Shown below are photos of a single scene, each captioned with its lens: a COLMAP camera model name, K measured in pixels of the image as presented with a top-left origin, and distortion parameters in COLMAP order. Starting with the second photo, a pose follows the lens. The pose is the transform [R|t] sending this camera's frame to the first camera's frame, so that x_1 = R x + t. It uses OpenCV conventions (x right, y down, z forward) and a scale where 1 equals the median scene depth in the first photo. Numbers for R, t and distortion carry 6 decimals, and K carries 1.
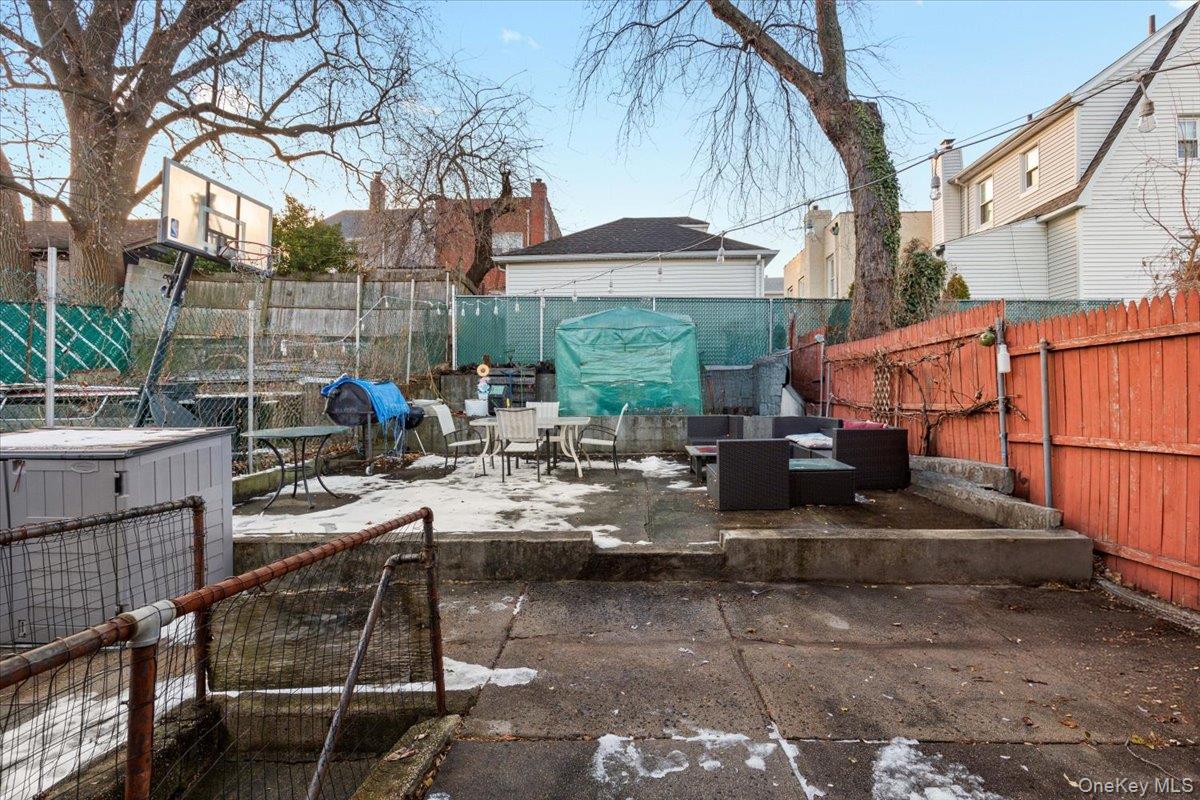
lens RADIAL K [[537.4, 0, 609.9], [0, 537.4, 402.6], [0, 0, 1]] dist [0.002225, -0.000070]
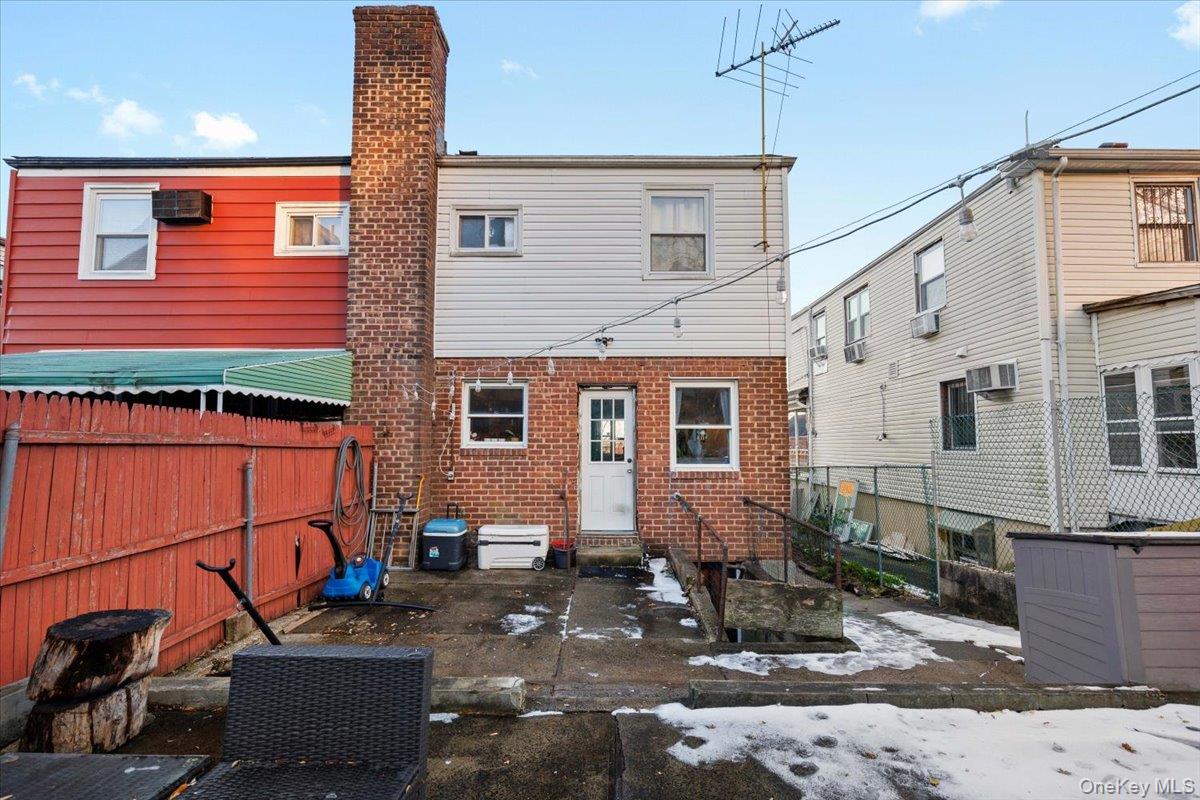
lens RADIAL K [[537.4, 0, 609.9], [0, 537.4, 402.6], [0, 0, 1]] dist [0.002225, -0.000070]
pose [[-0.999007, -0.004862, -0.044280, 0.225065], [-0.000895, 0.996015, -0.089186, -0.176085], [0.044537, -0.089057, -0.995030, 3.395374]]
